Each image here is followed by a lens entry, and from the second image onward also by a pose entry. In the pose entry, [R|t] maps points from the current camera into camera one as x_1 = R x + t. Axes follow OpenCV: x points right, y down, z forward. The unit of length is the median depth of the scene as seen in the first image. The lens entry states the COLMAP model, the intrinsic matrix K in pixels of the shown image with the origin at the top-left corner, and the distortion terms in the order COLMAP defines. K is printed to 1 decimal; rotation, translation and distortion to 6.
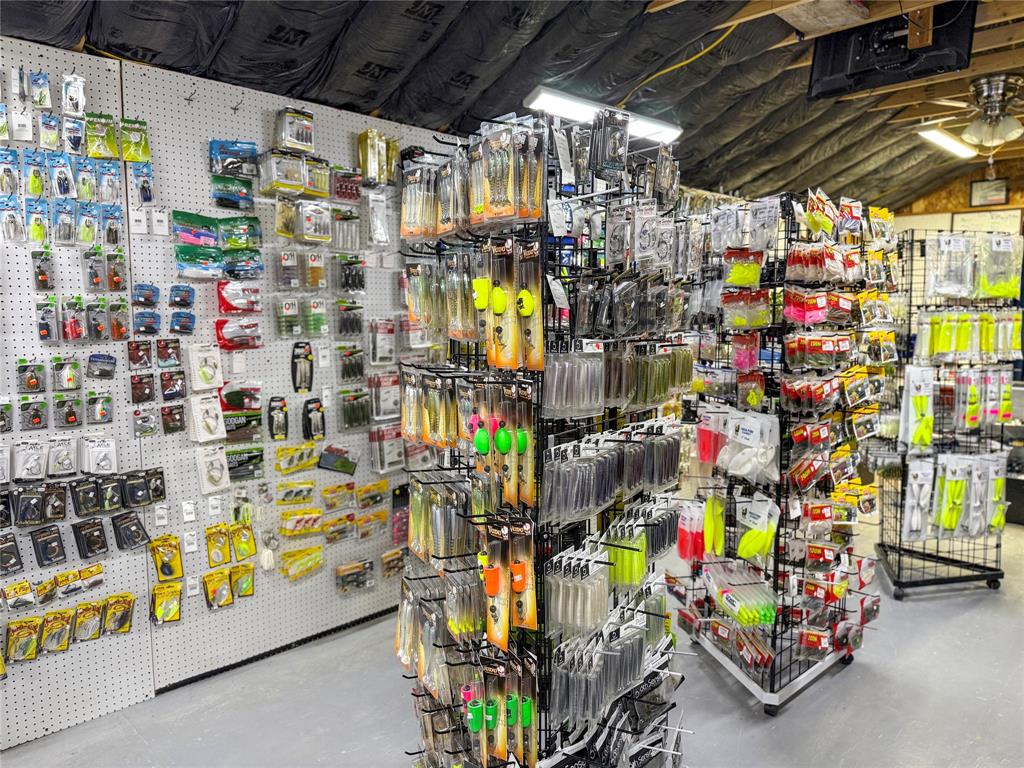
lens RADIAL K [[723.1, 0, 506.2], [0, 723.1, 387.5], [0, 0, 1]] dist [0.063495, -0.065970]
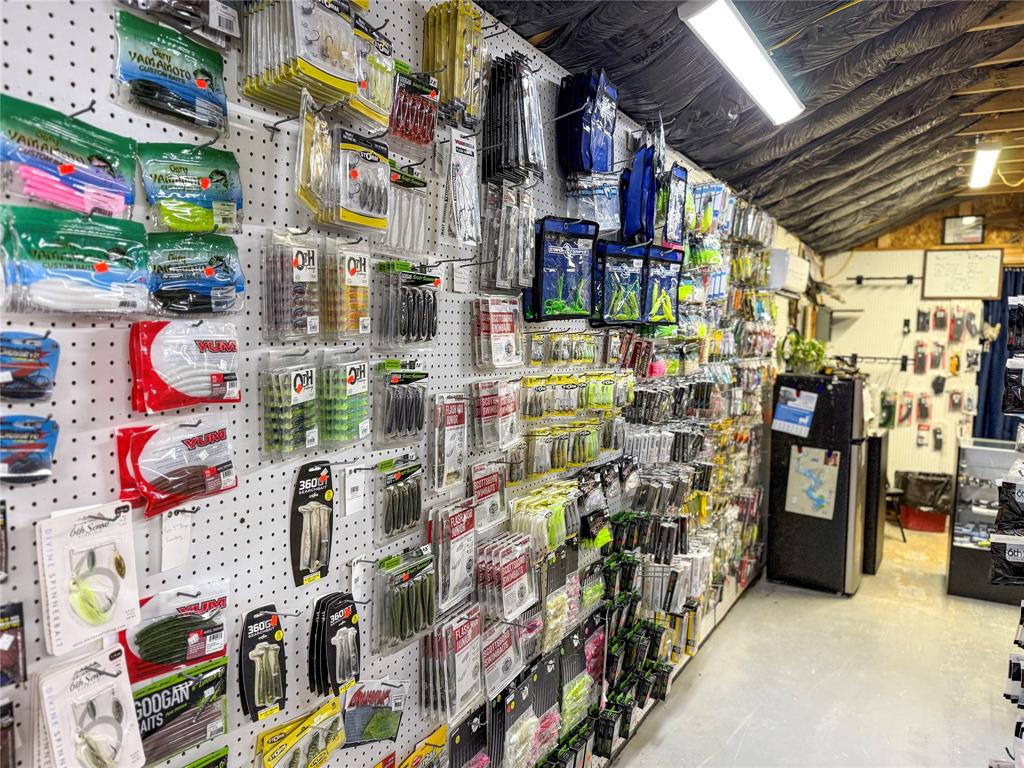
lens RADIAL K [[735.0, 0, 512.0], [0, 735.0, 384.0], [0, 0, 1]] dist [0.046812, -0.065063]
pose [[0.965103, 0.004465, 0.261833, -0.288203], [0.004795, 0.999386, -0.034716, -0.094487], [-0.261827, 0.034760, 0.964489, 0.567749]]
